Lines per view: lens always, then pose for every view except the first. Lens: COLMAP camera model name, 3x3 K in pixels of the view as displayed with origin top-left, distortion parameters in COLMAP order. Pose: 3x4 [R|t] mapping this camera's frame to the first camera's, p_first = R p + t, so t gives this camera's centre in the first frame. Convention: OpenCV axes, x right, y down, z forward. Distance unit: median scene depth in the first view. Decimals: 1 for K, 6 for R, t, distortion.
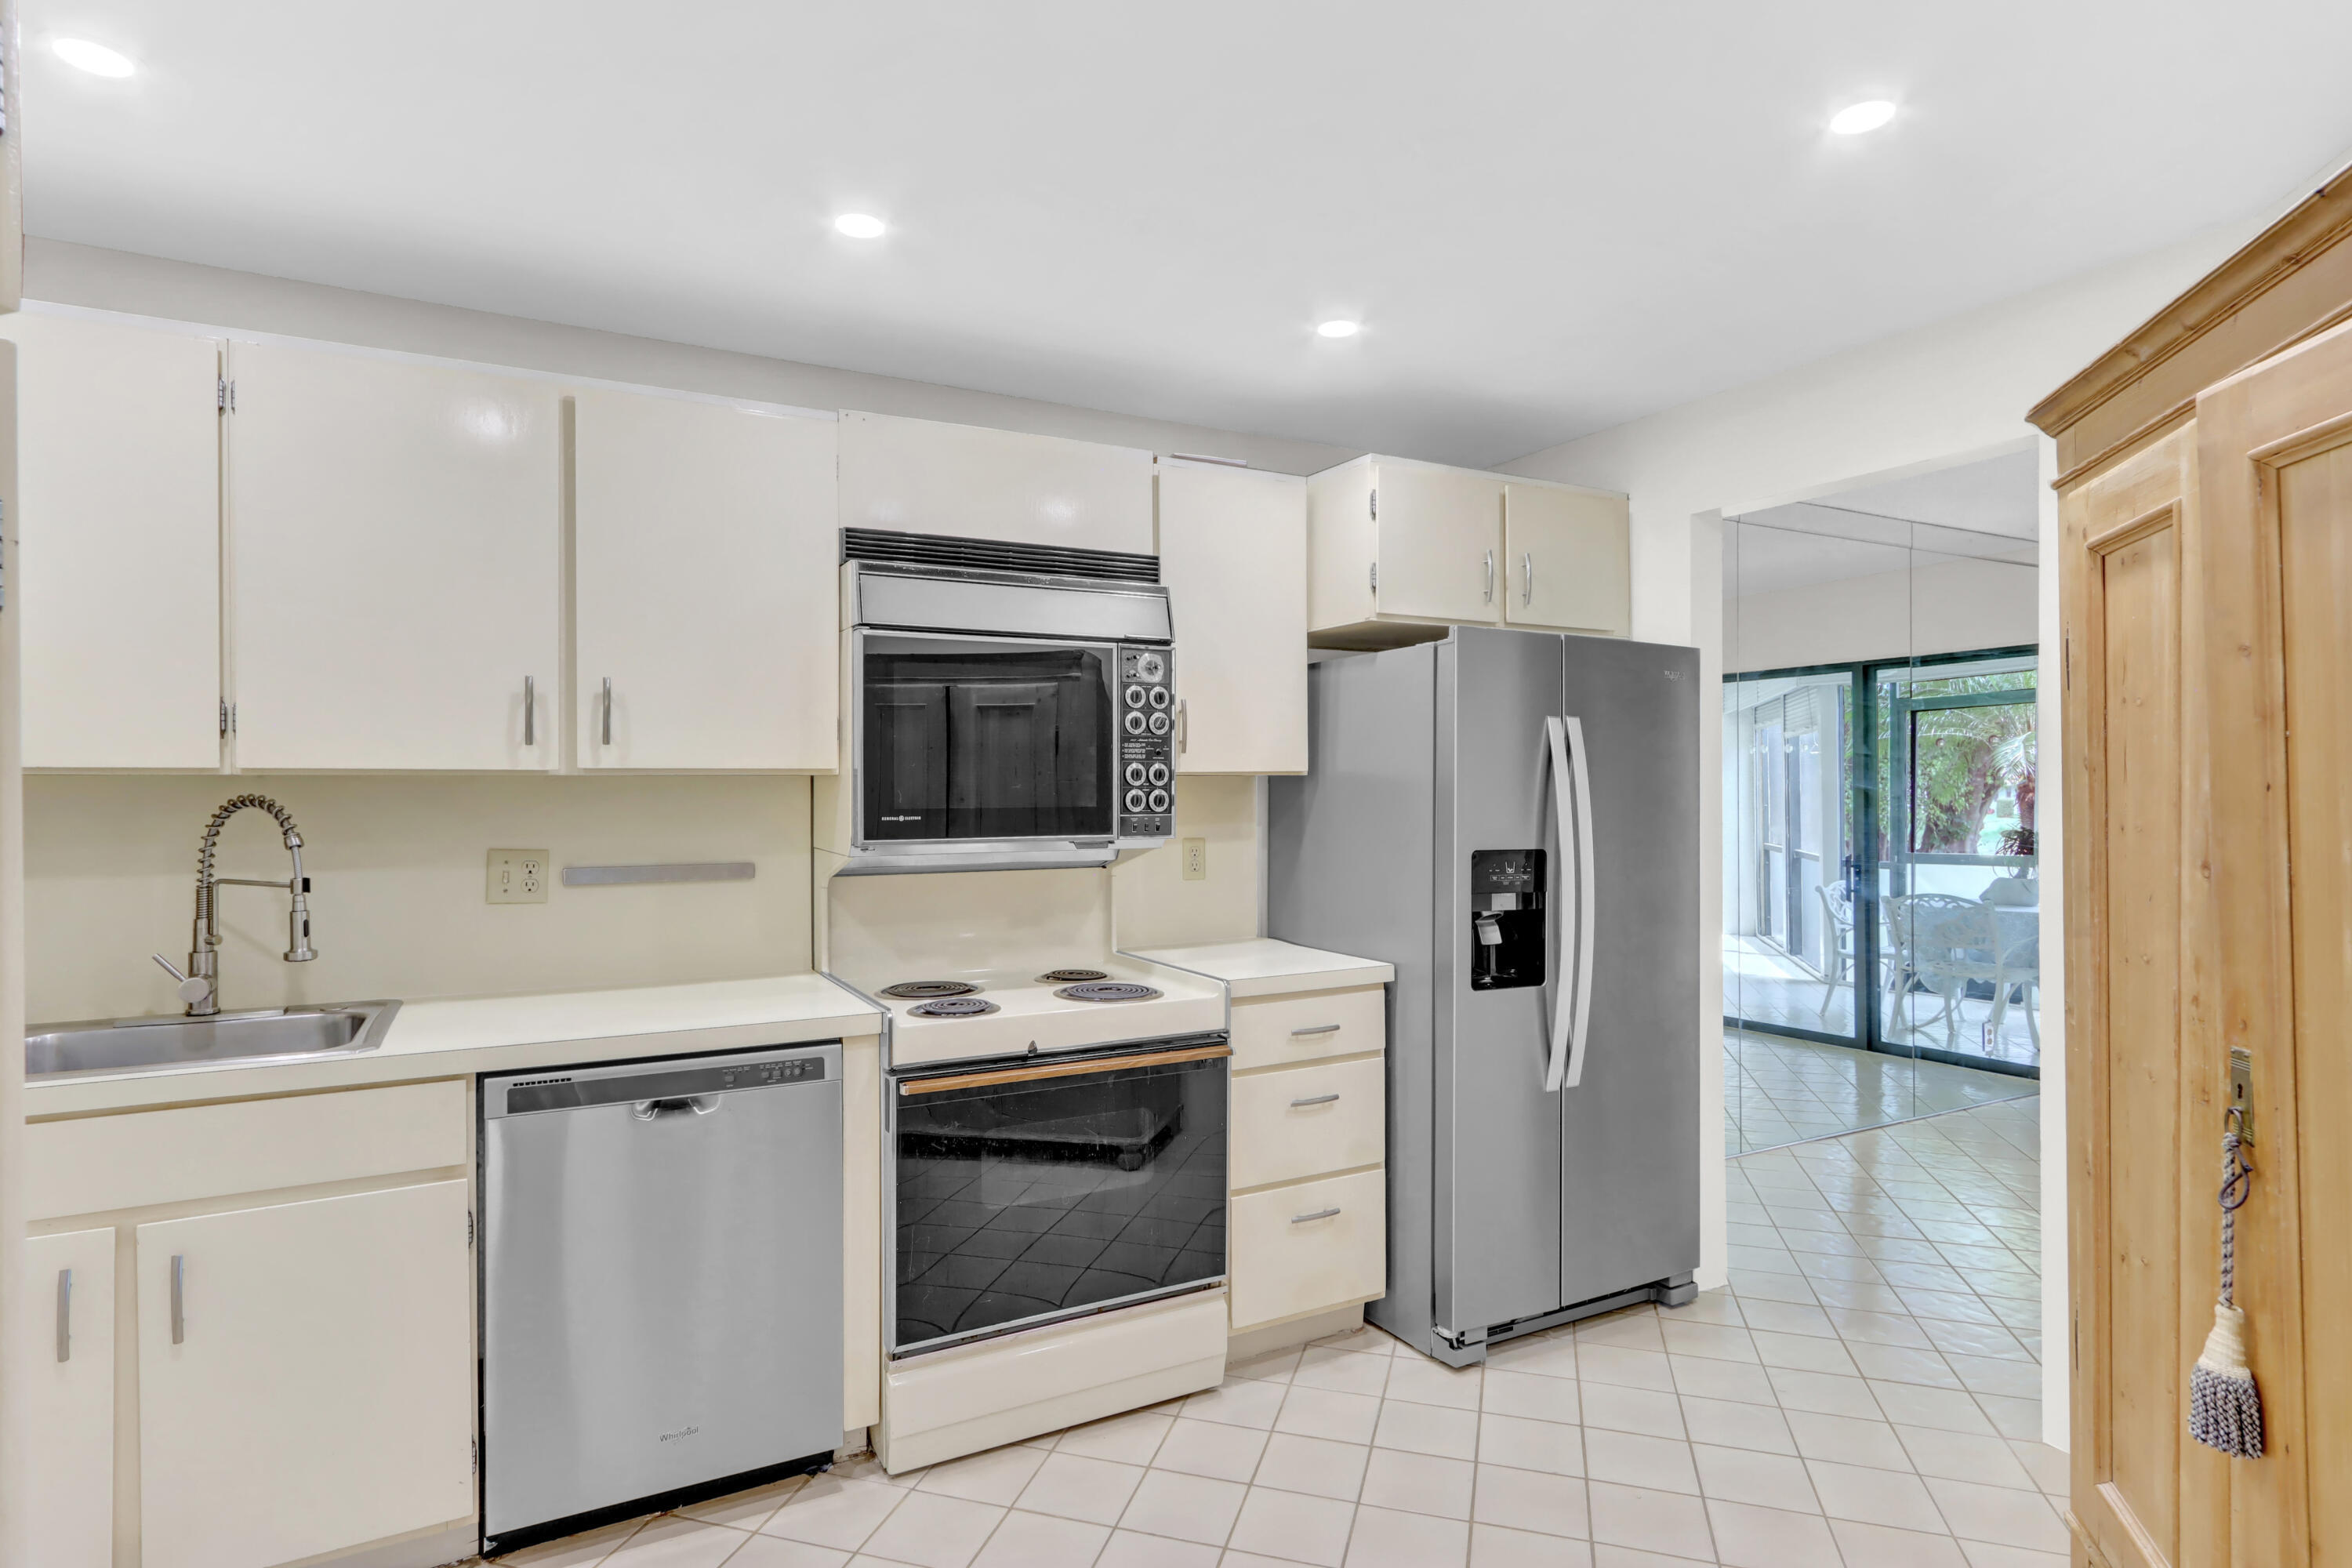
lens RADIAL K [[1178.1, 0, 1159.9], [0, 1178.1, 796.4], [0, 0, 1]] dist [0.006947, 0.000747]
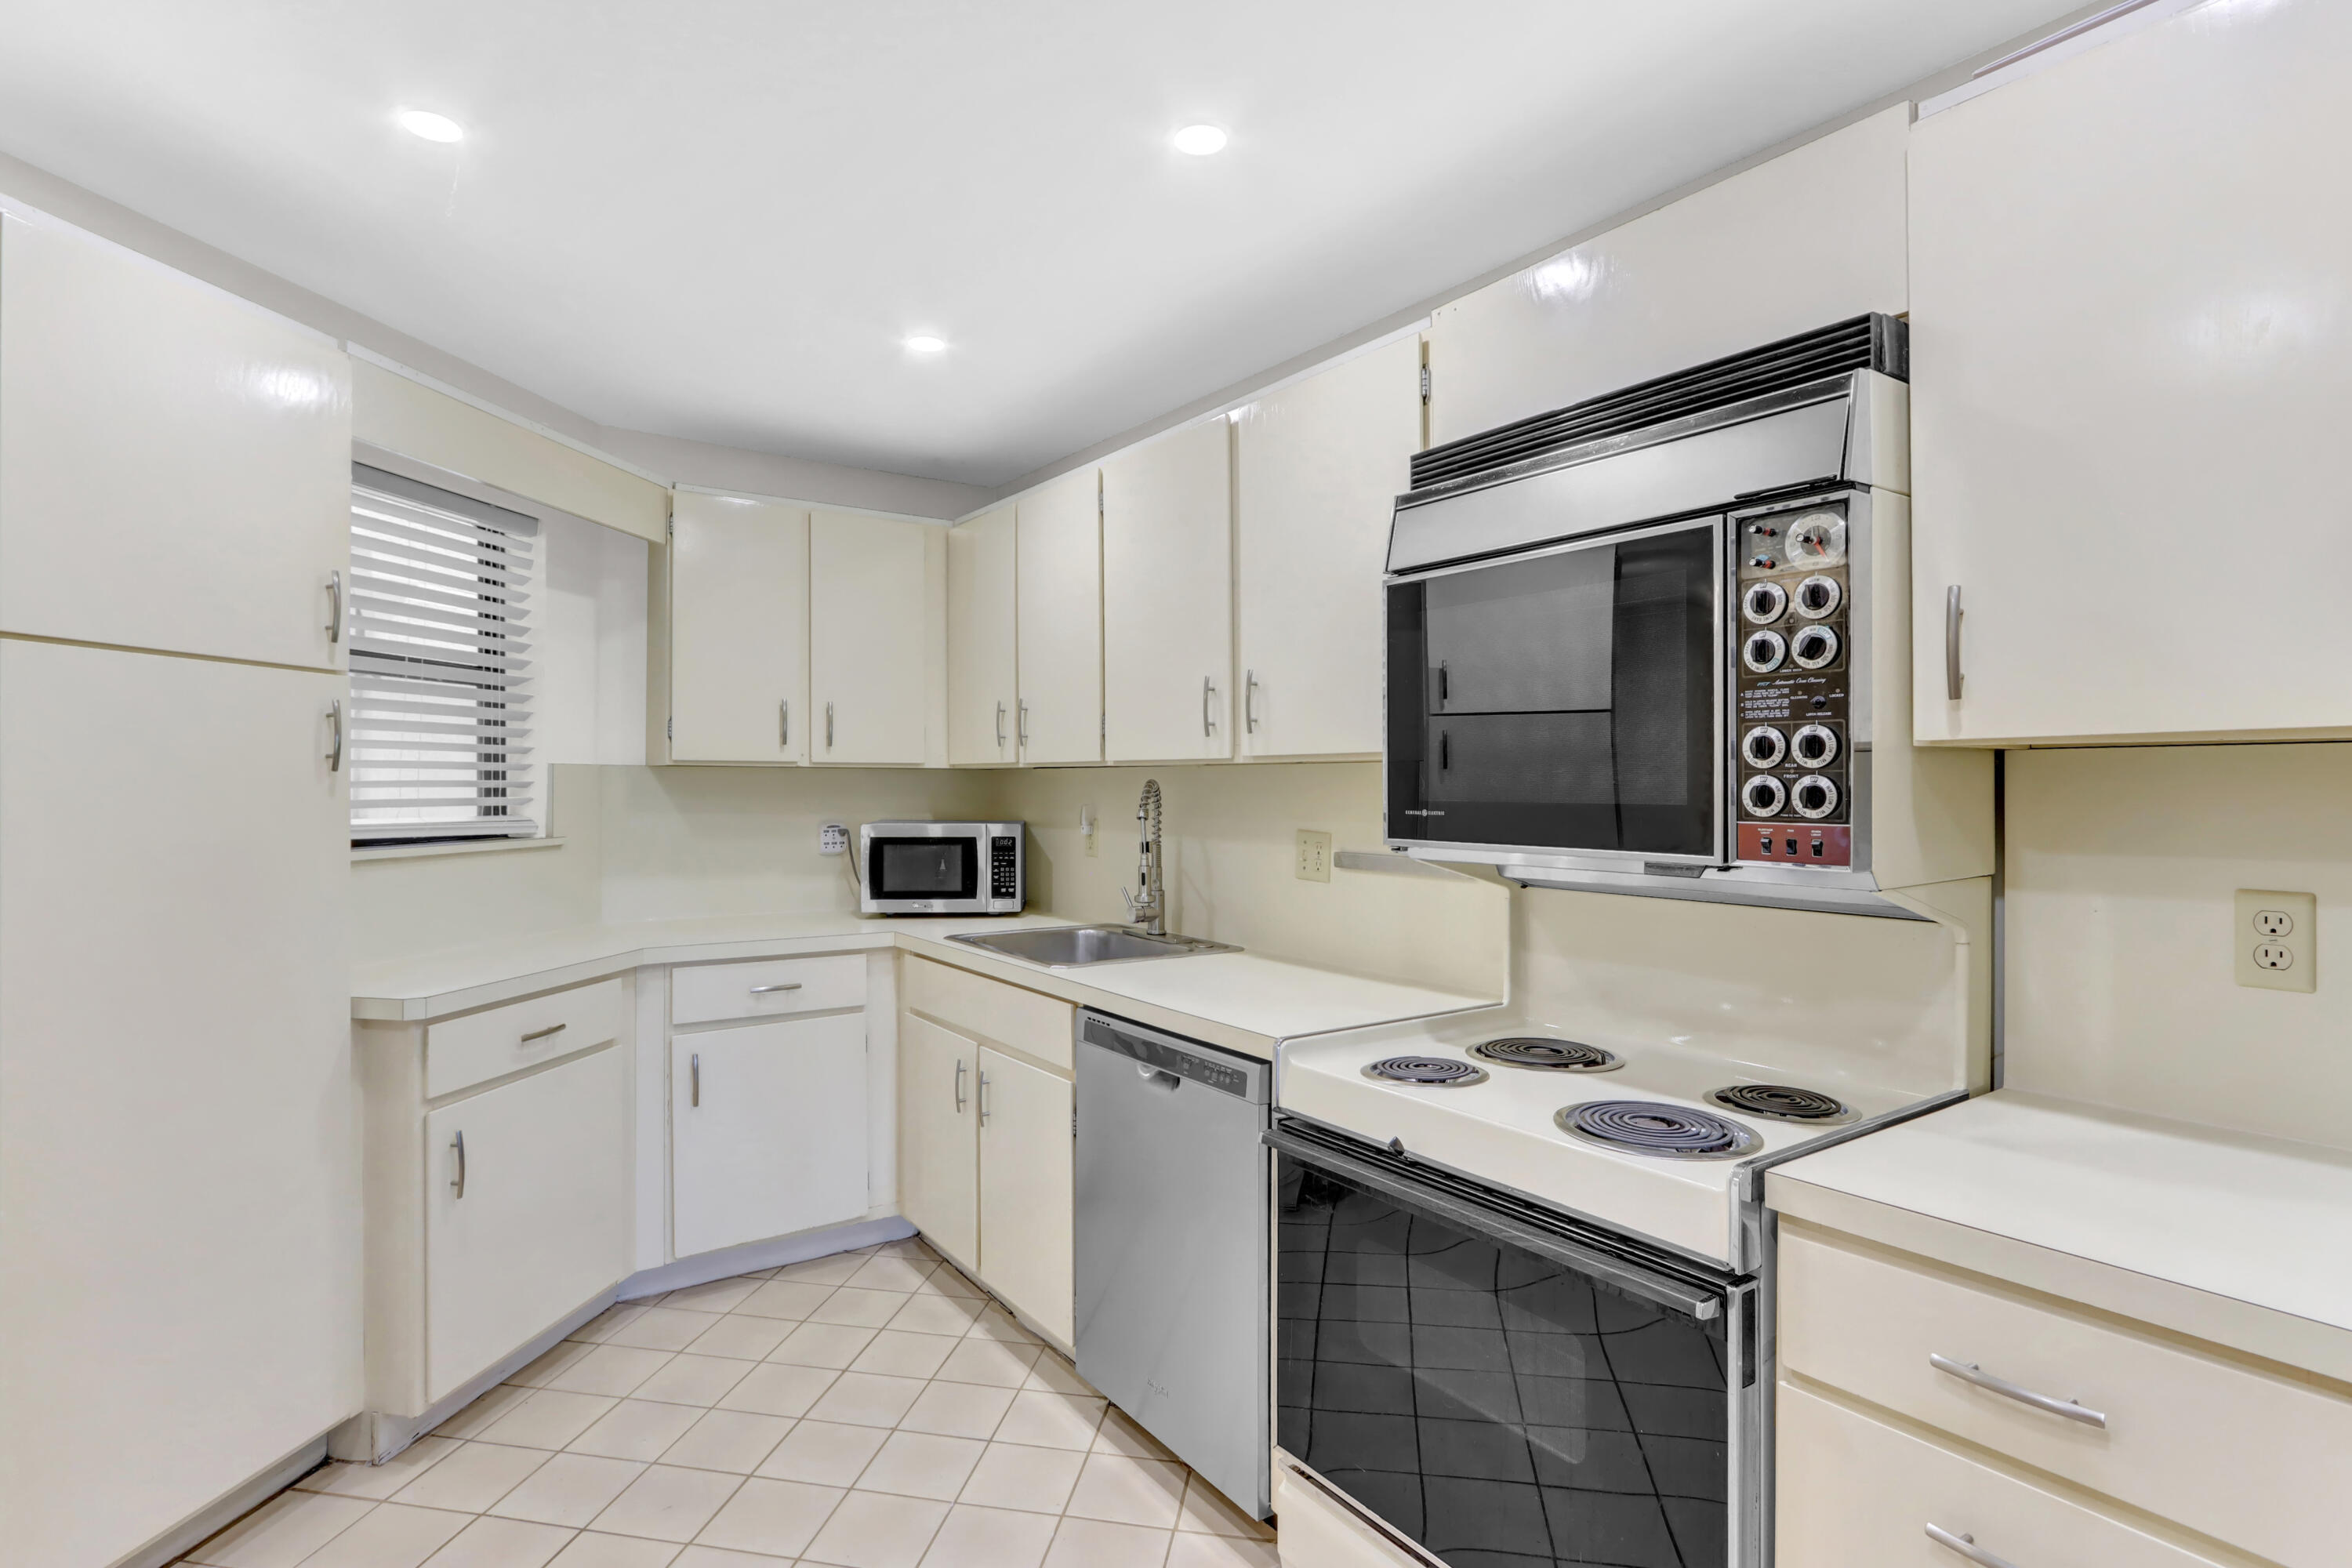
lens RADIAL K [[1178.1, 0, 1174.6], [0, 1178.1, 783.8], [0, 0, 1]] dist [0.006947, 0.000747]
pose [[0.130073, 0.009087, -0.991463, 0.481876], [0.001277, 0.999956, 0.009332, -0.007485], [0.991504, -0.002480, 0.130056, 0.665431]]
